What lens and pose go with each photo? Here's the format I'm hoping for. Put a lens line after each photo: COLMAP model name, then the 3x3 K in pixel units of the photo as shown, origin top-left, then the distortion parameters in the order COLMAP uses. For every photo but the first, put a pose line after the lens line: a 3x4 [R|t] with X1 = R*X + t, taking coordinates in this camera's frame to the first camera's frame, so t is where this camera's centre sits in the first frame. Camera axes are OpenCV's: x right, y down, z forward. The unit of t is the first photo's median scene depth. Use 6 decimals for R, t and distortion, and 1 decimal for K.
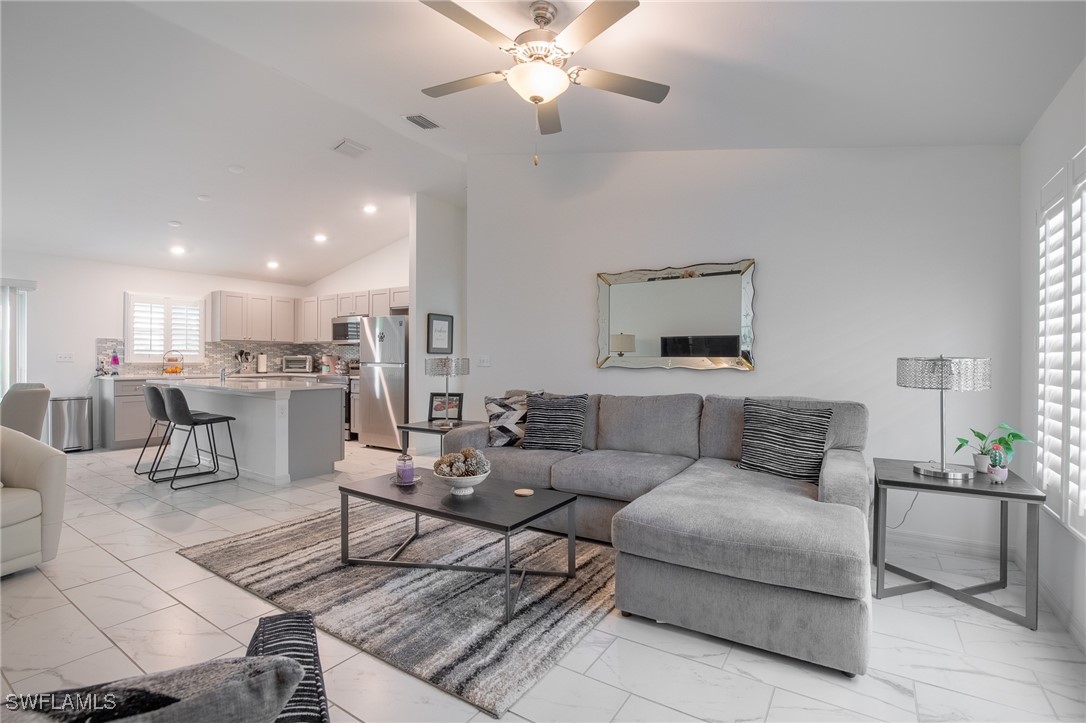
lens RADIAL K [[499.2, 0, 543.0], [0, 499.2, 361.5], [0, 0, 1]] dist [-0.036991, 0.006434]
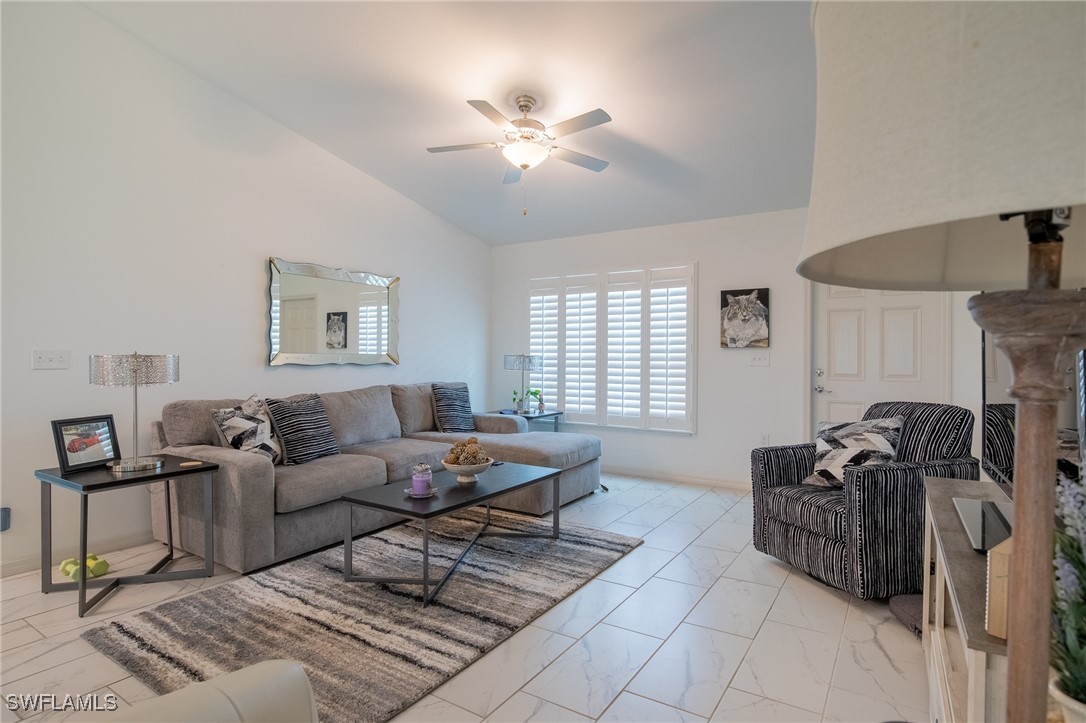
lens RADIAL K [[575.4, 0, 537.0], [0, 575.4, 366.1], [0, 0, 1]] dist [0.002075, 0.000515]
pose [[-0.008023, -0.018904, 0.999789, -1.463455], [-0.000603, 0.999821, 0.018900, -0.009310], [-0.999968, -0.000451, -0.008033, 0.892812]]
